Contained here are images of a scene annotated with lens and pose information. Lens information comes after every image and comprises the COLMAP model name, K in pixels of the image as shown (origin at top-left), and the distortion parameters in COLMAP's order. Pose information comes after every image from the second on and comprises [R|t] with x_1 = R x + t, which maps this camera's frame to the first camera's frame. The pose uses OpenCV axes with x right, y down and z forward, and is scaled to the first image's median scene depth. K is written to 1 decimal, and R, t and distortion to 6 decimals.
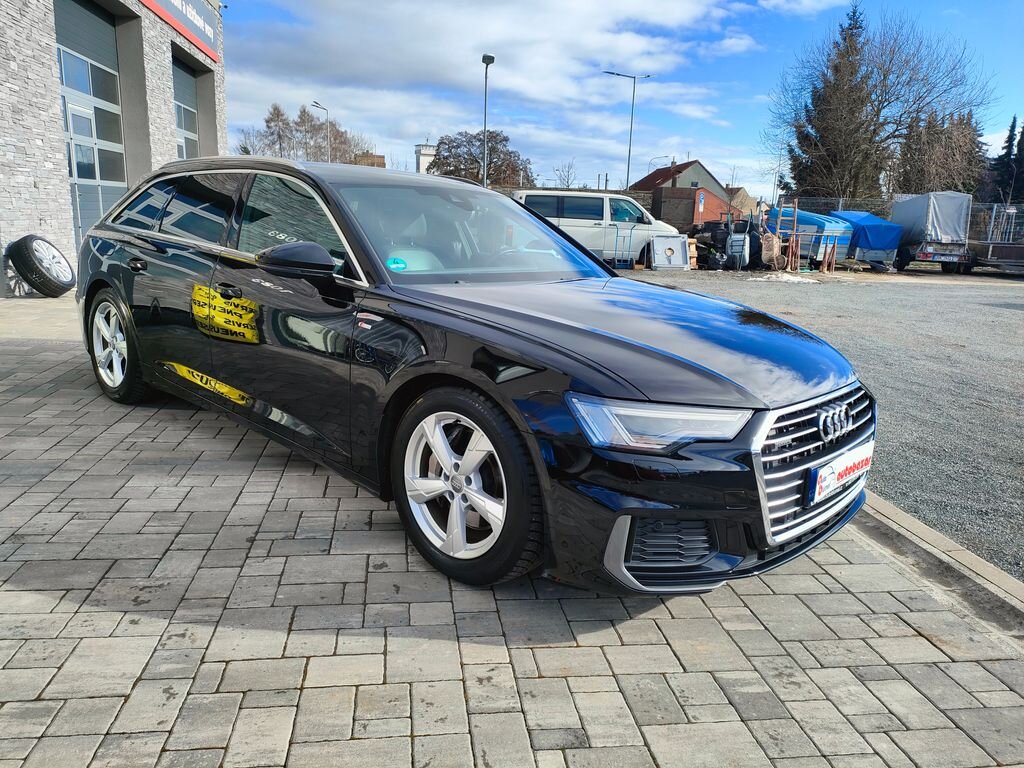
lens RADIAL K [[751.9, 0, 518.4], [0, 751.9, 383.3], [0, 0, 1]] dist [0.051674, -0.045964]
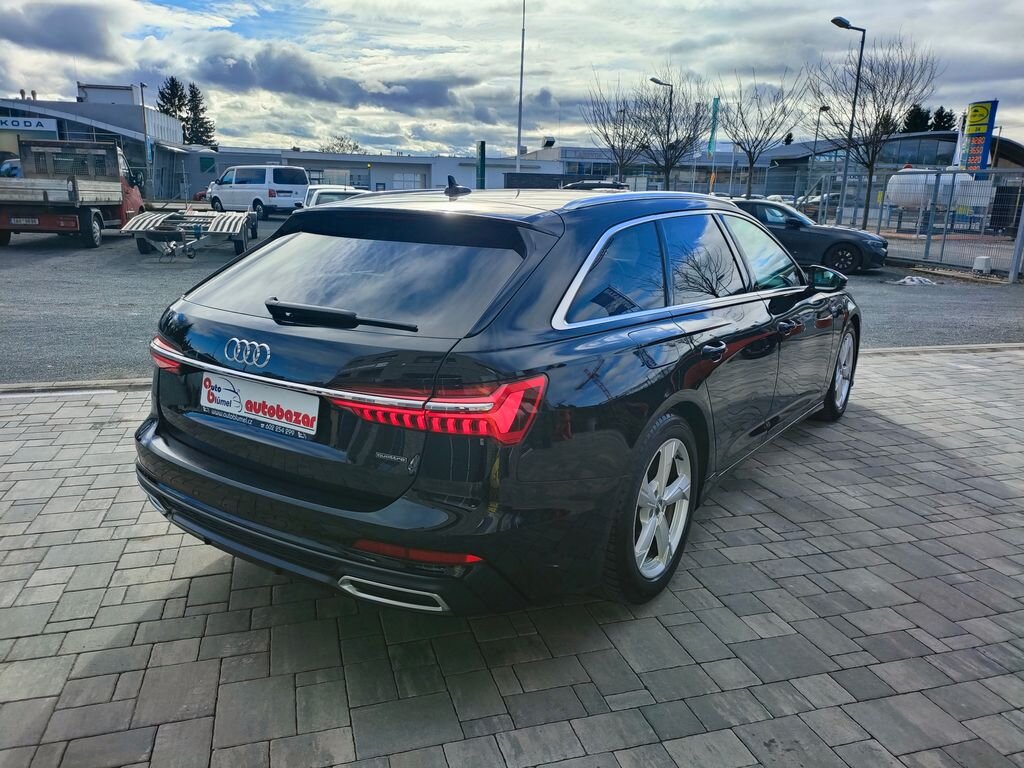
lens RADIAL K [[751.9, 0, 509.1], [0, 751.9, 386.9], [0, 0, 1]] dist [0.051674, -0.045964]
pose [[-0.140205, -0.293168, 0.945725, -1.656371], [0.184667, 0.930657, 0.315874, -0.551430], [-0.972749, 0.218931, -0.076344, 1.790569]]
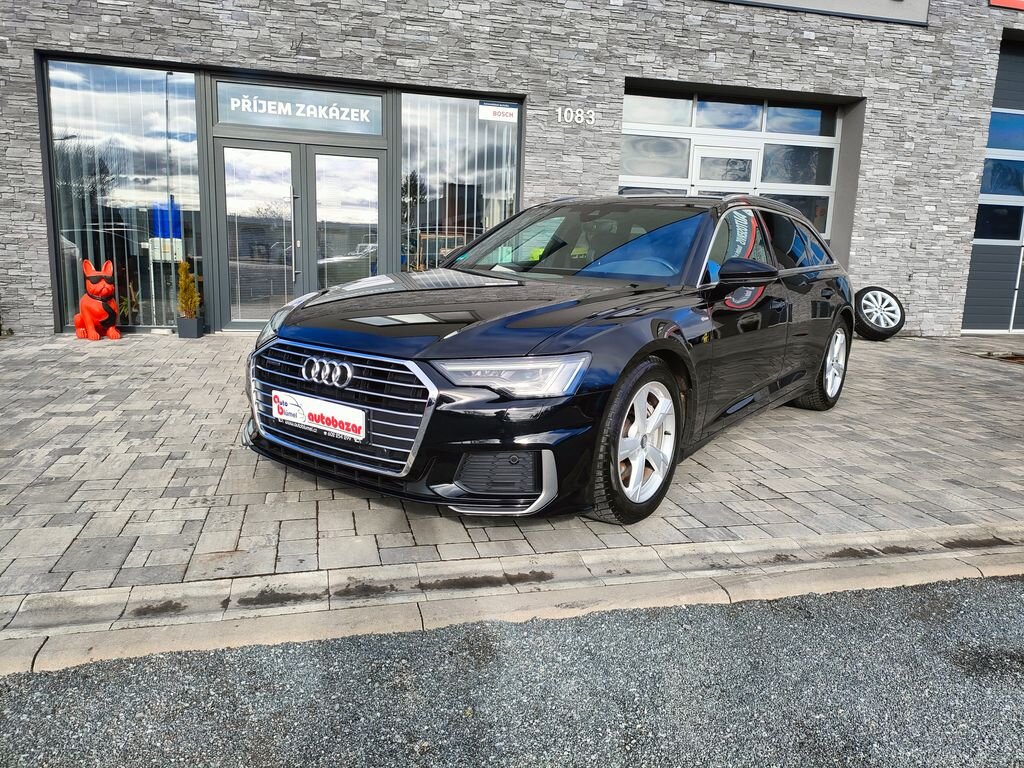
lens RADIAL K [[751.9, 0, 507.6], [0, 751.9, 382.5], [0, 0, 1]] dist [0.051674, -0.045964]
pose [[0.094263, 0.129897, -0.987037, 1.397546], [-0.245299, 0.963914, 0.103428, -0.104430], [0.964854, 0.232370, 0.122725, 1.016953]]
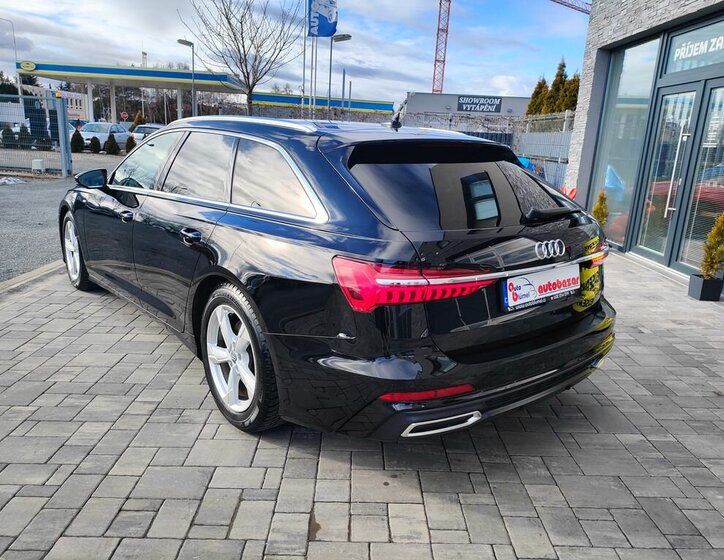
lens RADIAL K [[547.8, 0, 358.4], [0, 547.8, 281.4], [0, 0, 1]] dist [0.005648, -0.004701]
pose [[-0.985190, -0.122910, 0.119558, -0.703035], [-0.055310, 0.887789, 0.456916, -0.683196], [-0.162302, 0.443536, -0.881439, 2.726627]]
